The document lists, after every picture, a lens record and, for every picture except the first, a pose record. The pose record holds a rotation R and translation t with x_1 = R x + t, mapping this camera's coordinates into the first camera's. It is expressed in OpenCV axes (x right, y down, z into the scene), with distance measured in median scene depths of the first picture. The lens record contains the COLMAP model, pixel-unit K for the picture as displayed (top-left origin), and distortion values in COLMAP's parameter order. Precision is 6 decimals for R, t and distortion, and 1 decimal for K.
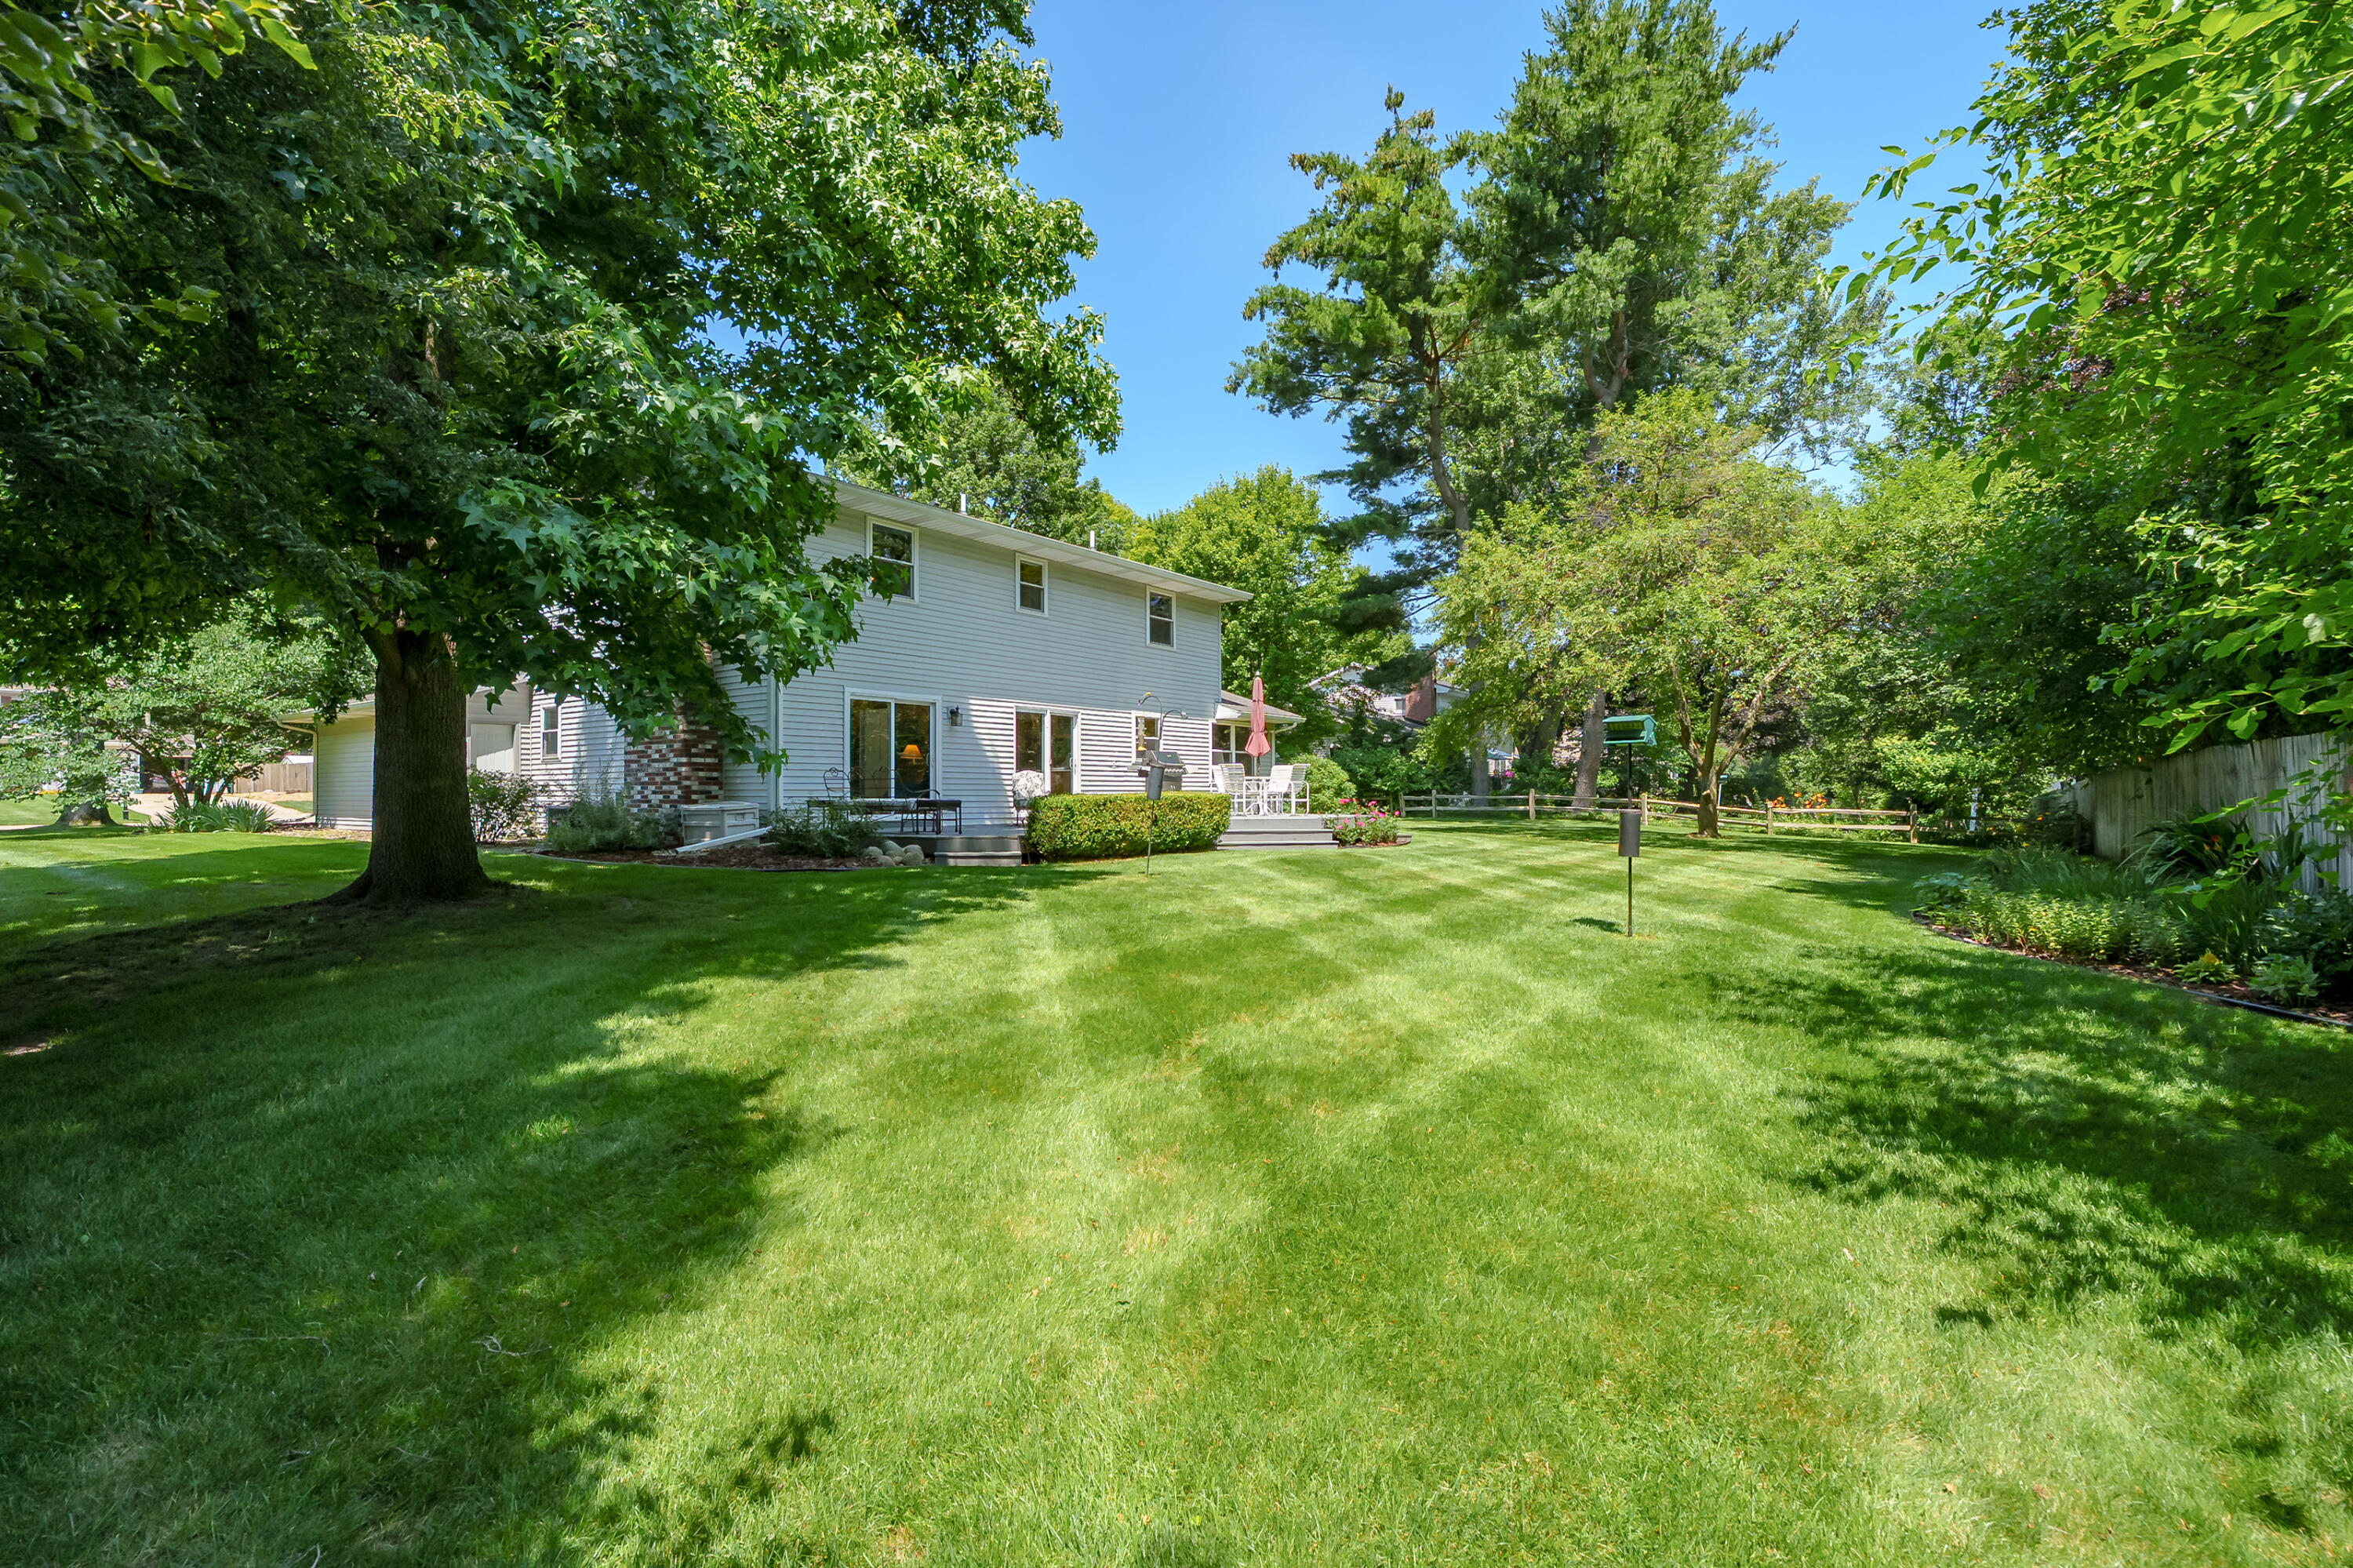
lens RADIAL K [[1076.6, 0, 1169.0], [0, 1076.6, 789.7], [0, 0, 1]] dist [-0.000153, 0.000156]
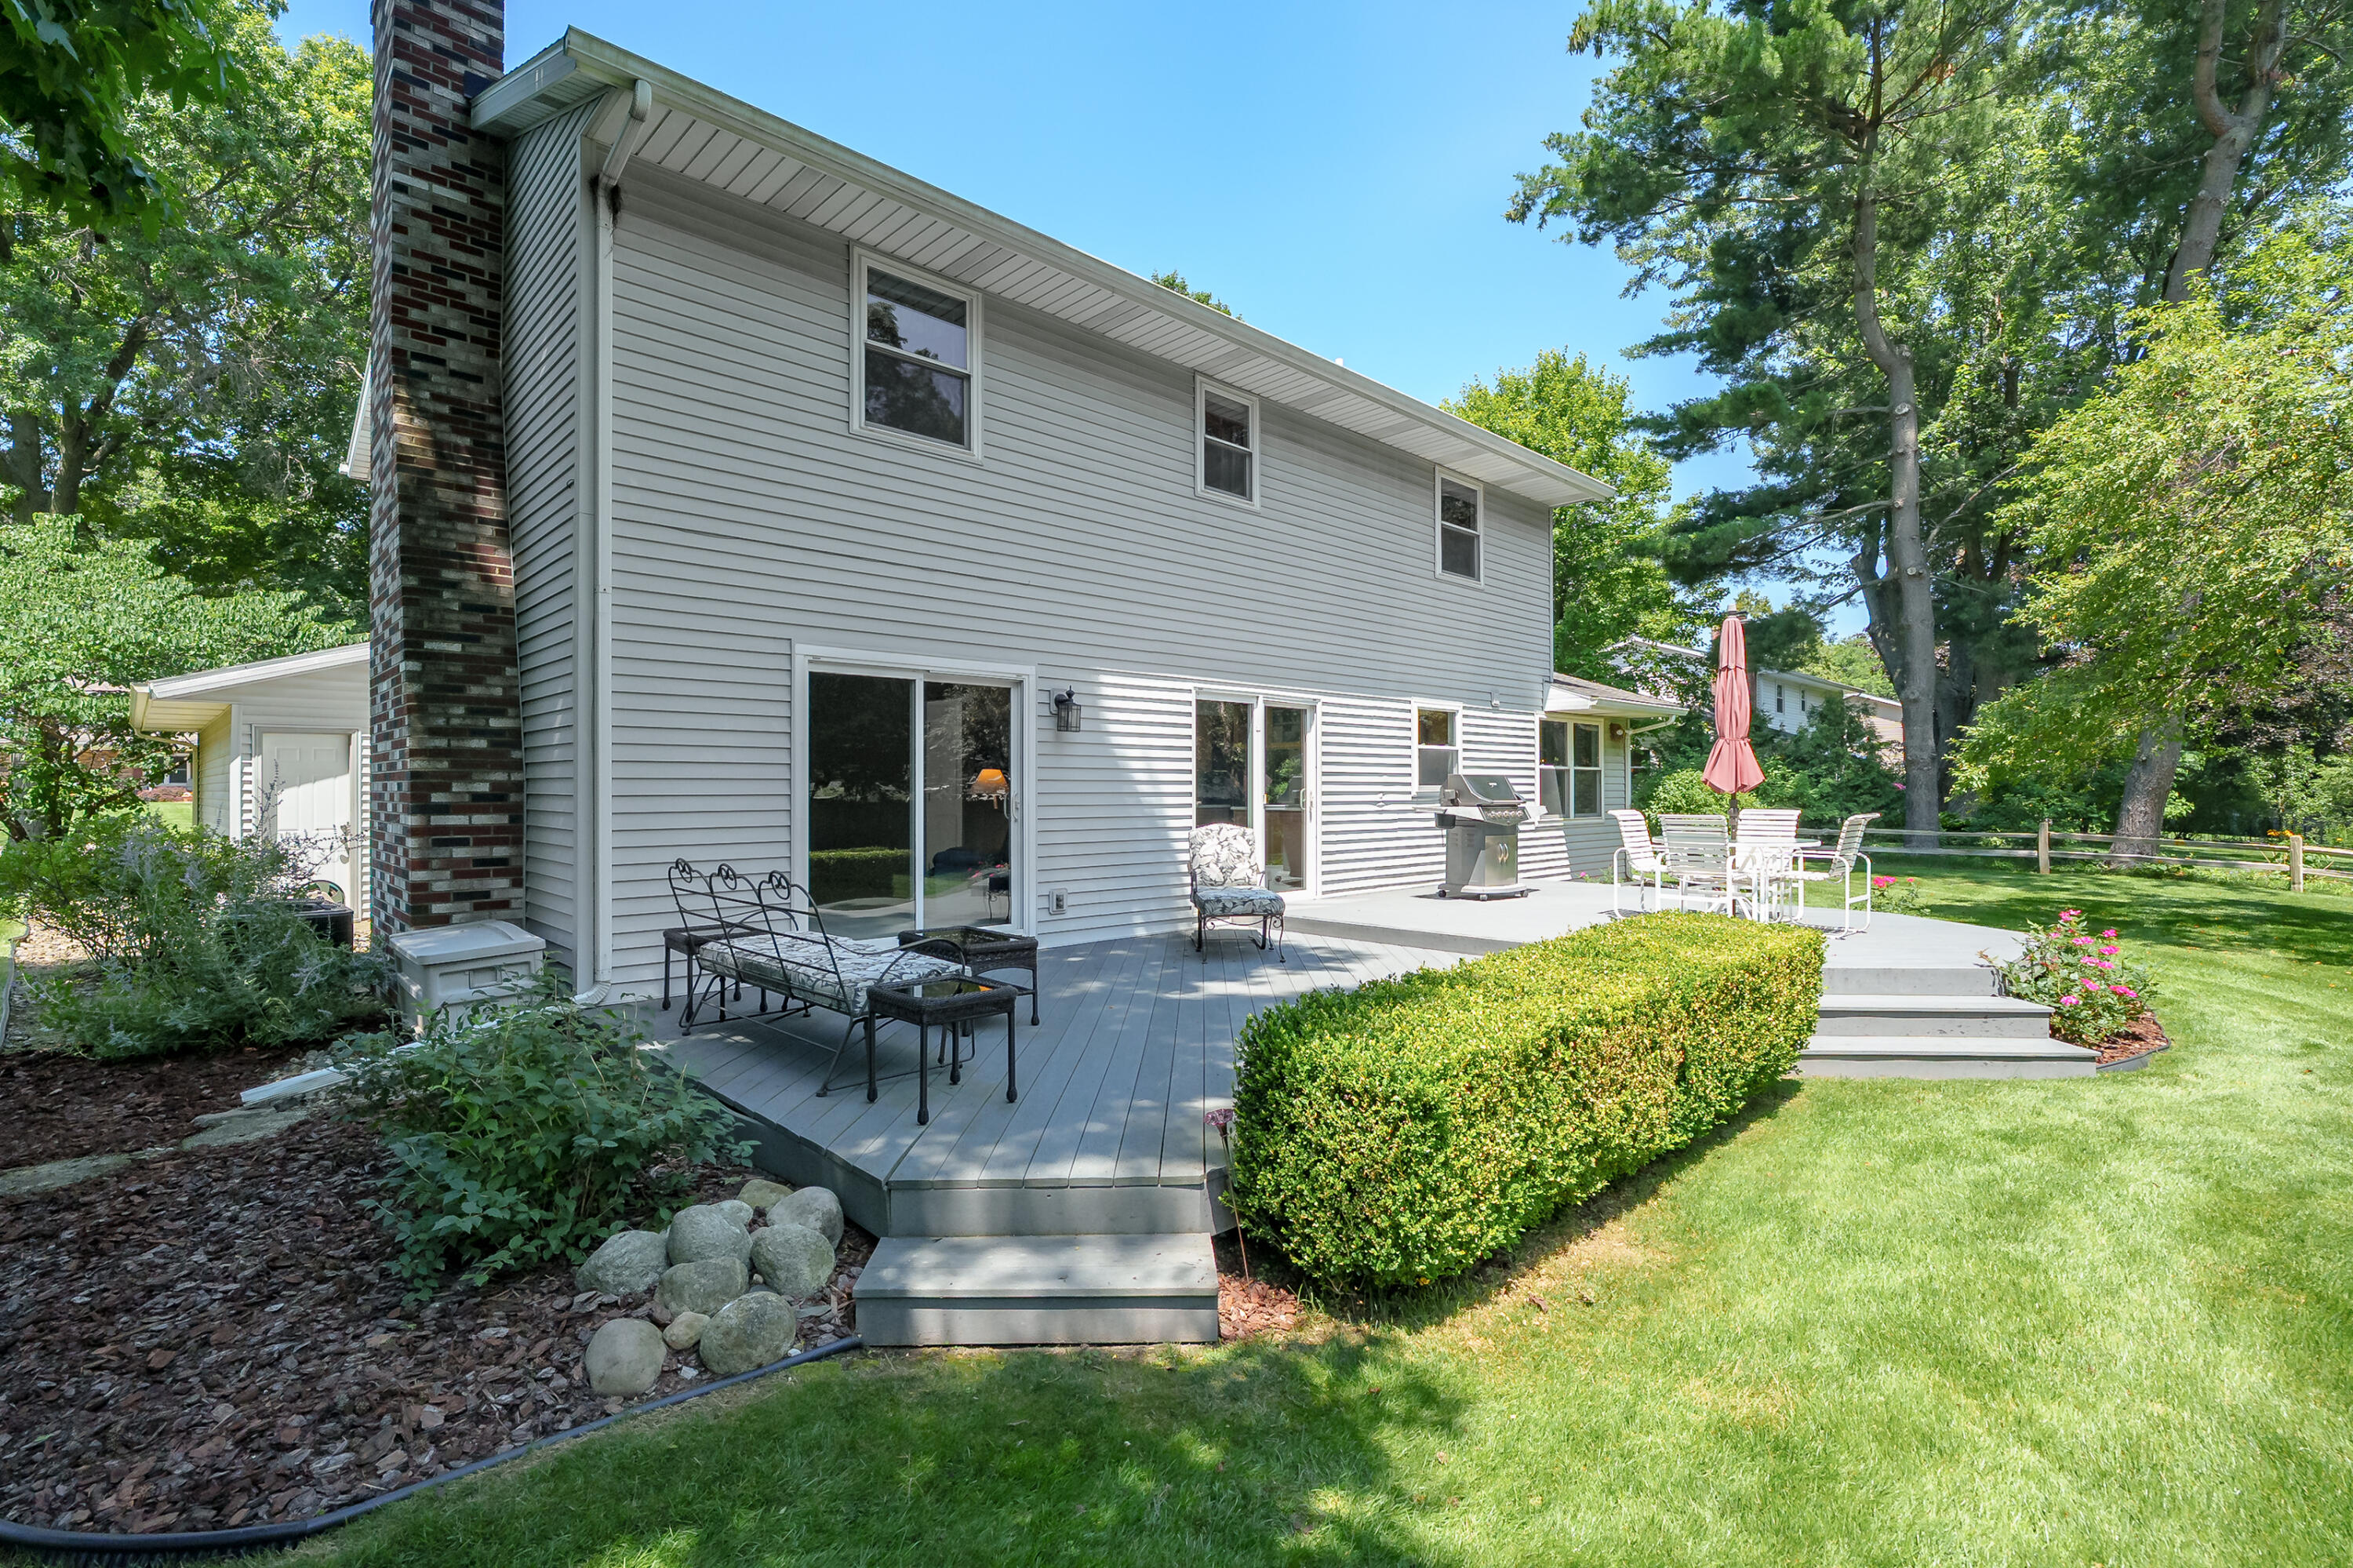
lens RADIAL K [[1055.7, 0, 1159.8], [0, 1055.7, 773.1], [0, 0, 1]] dist [0.001171, 0.000197]
pose [[0.984752, -0.000465, -0.173966, -0.070703], [-0.001204, 0.999954, -0.009488, -0.032737], [0.173962, 0.009553, 0.984706, 0.495087]]
